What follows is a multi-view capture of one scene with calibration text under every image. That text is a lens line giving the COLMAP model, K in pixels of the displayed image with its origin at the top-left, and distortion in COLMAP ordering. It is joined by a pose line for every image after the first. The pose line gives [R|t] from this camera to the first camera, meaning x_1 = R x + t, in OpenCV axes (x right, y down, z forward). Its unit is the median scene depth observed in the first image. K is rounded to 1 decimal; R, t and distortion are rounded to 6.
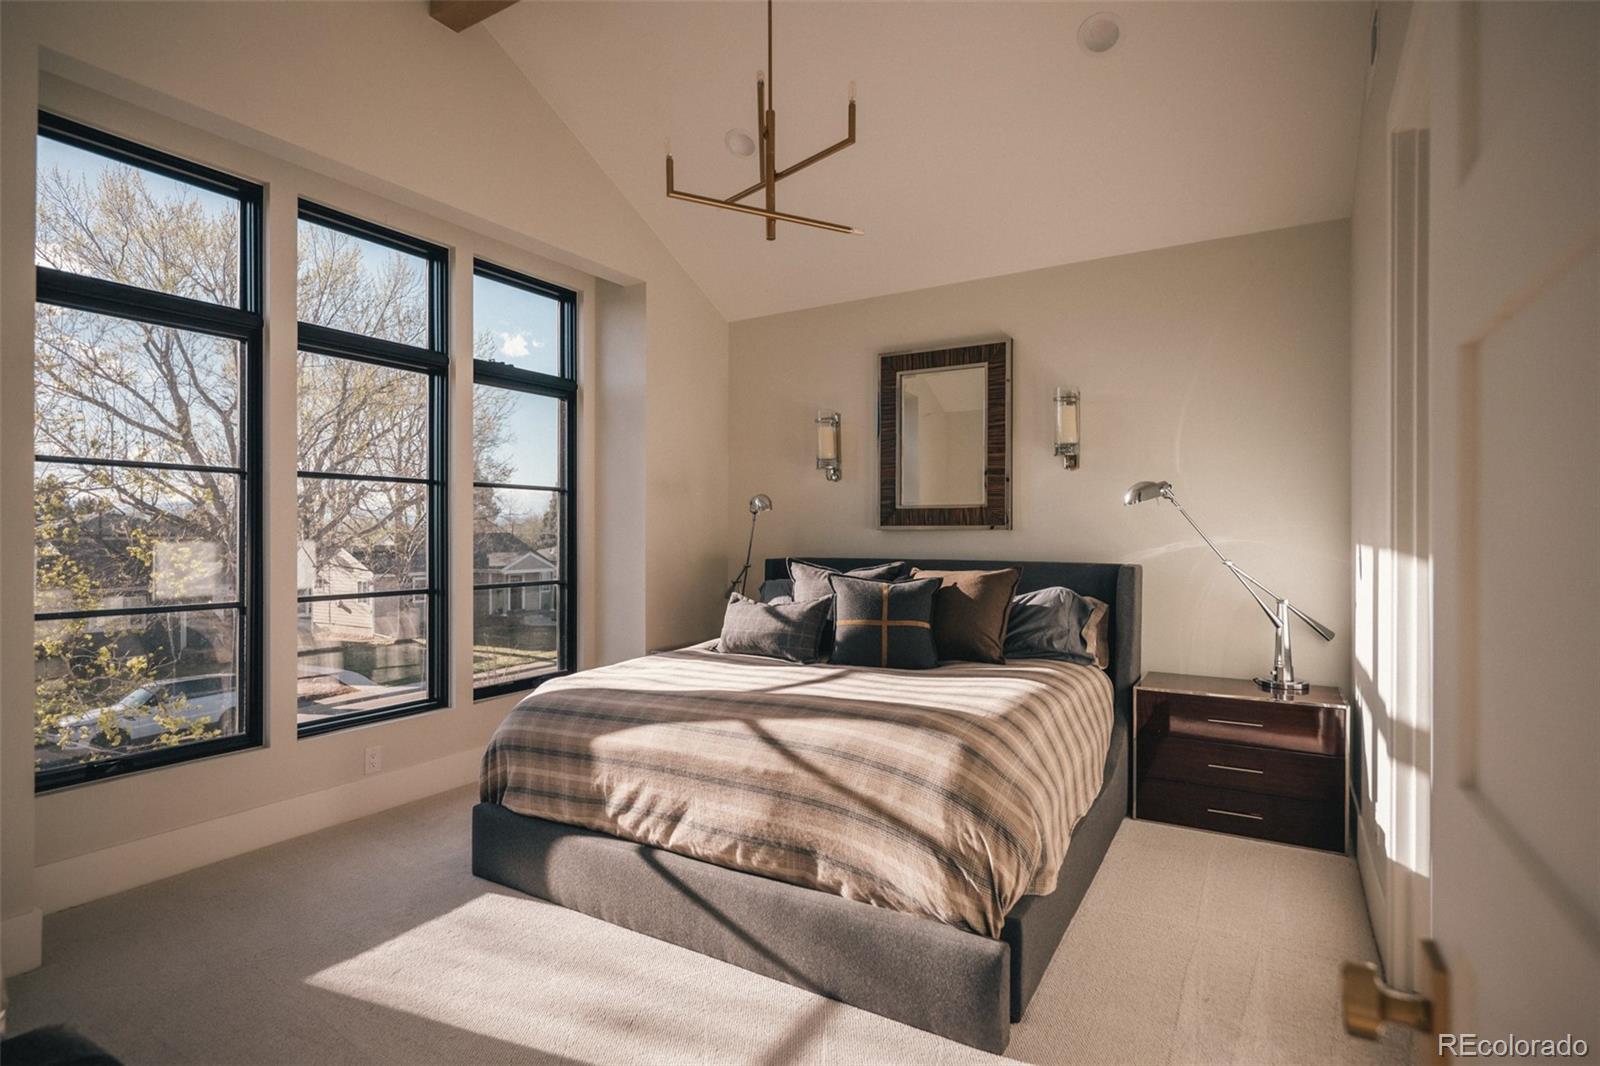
lens RADIAL K [[817.8, 0, 800.9], [0, 817.8, 538.5], [0, 0, 1]] dist [0.005447, 0.001171]
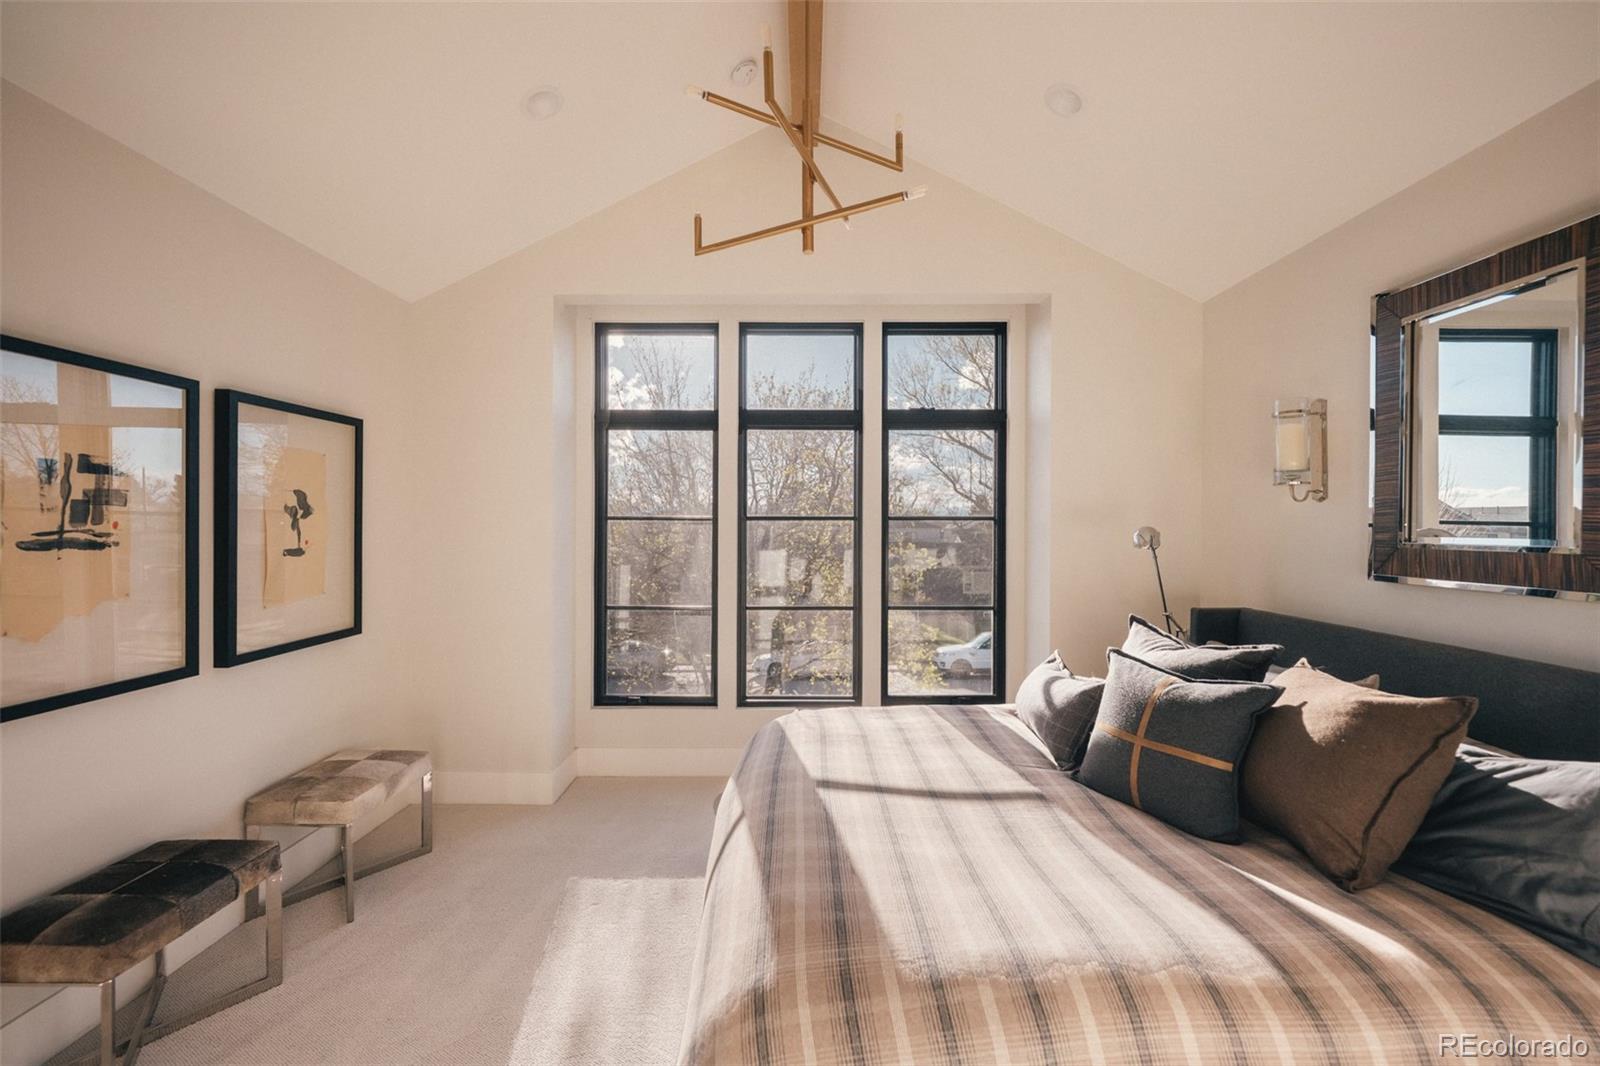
lens RADIAL K [[667.4, 0, 797.3], [0, 667.4, 525.9], [0, 0, 1]] dist [-0.017114, 0.000151]
pose [[0.492682, 0.001593, -0.870208, 0.367862], [-0.005492, 0.999984, -0.001278, -0.056170], [0.870192, 0.005409, 0.492683, 0.440000]]
